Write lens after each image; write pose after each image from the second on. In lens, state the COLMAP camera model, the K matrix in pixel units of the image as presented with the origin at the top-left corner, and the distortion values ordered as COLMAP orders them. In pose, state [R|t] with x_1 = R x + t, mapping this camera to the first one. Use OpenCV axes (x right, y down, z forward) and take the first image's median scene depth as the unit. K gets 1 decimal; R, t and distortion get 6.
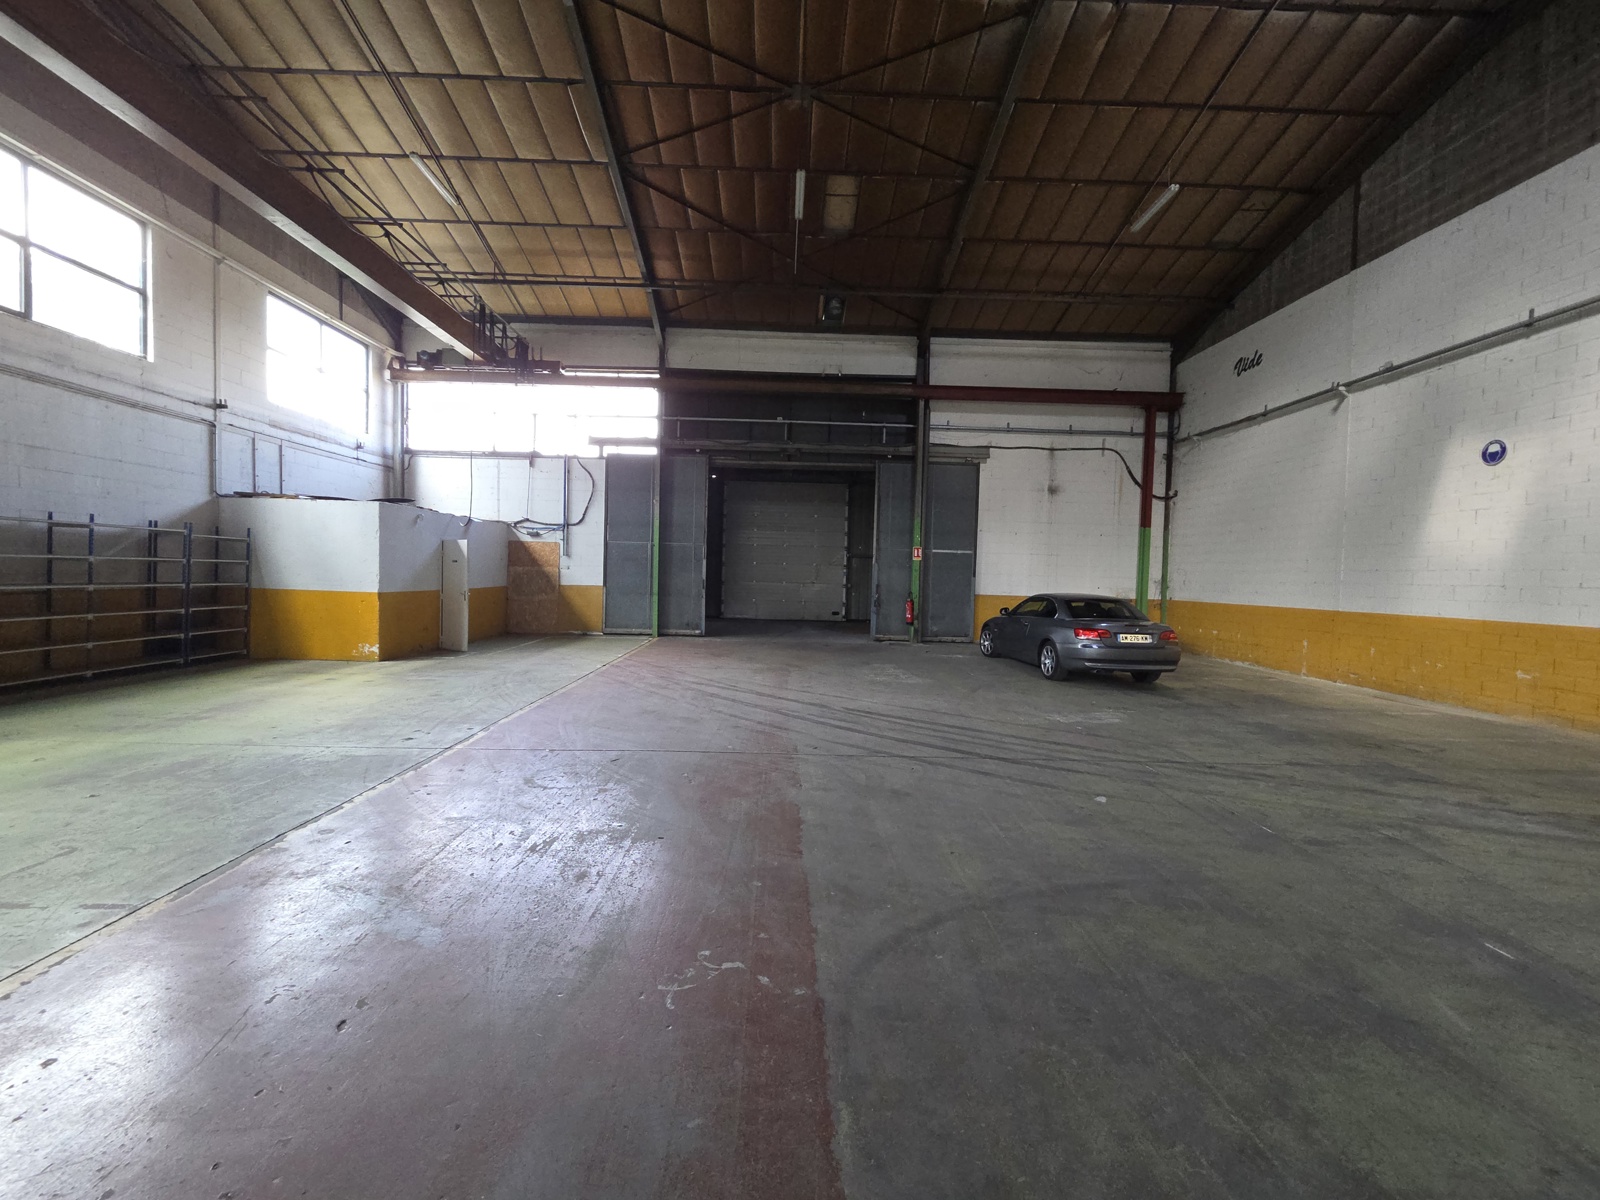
lens RADIAL K [[643.1, 0, 796.1], [0, 643.1, 600.5], [0, 0, 1]] dist [-0.004089, -0.000329]
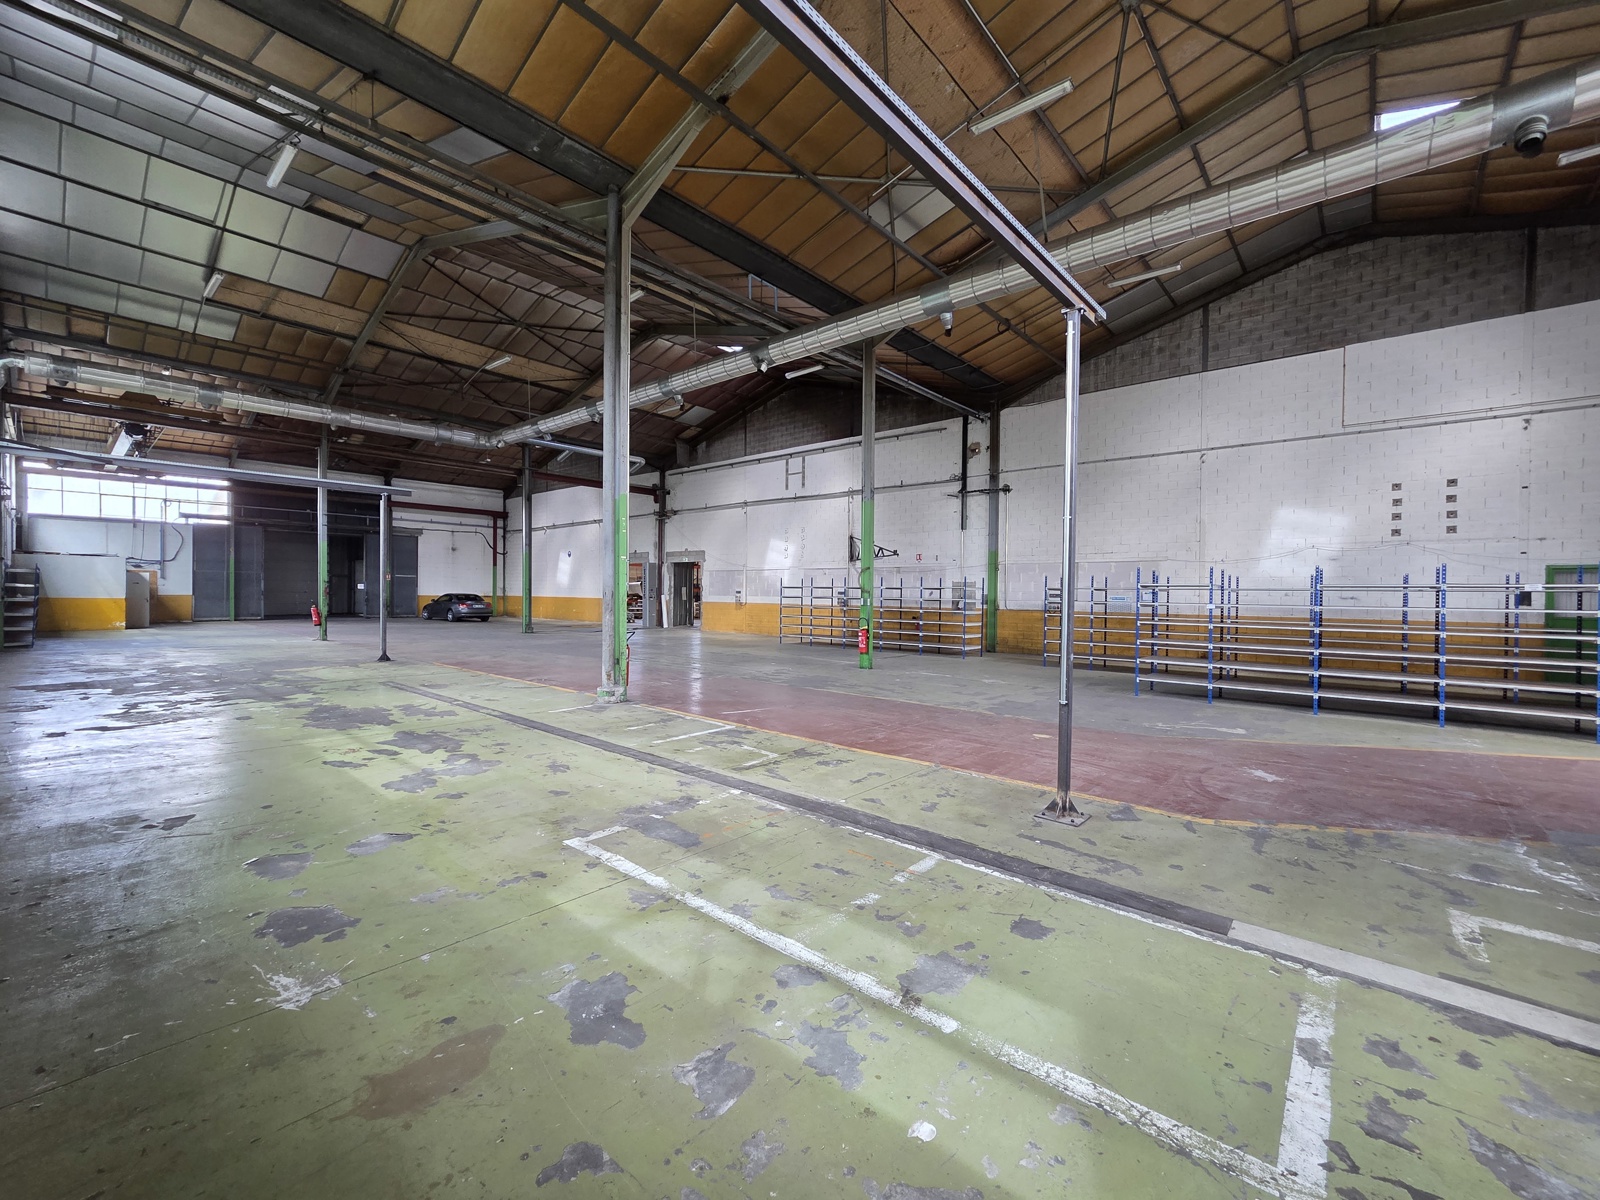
lens RADIAL K [[643.1, 0, 801.2], [0, 643.1, 602.5], [0, 0, 1]] dist [-0.004089, -0.000329]
pose [[0.675025, -0.031615, 0.737117, -0.475814], [0.039462, 0.999198, 0.006717, 0.055116], [-0.736739, 0.024554, 0.675732, -1.507705]]
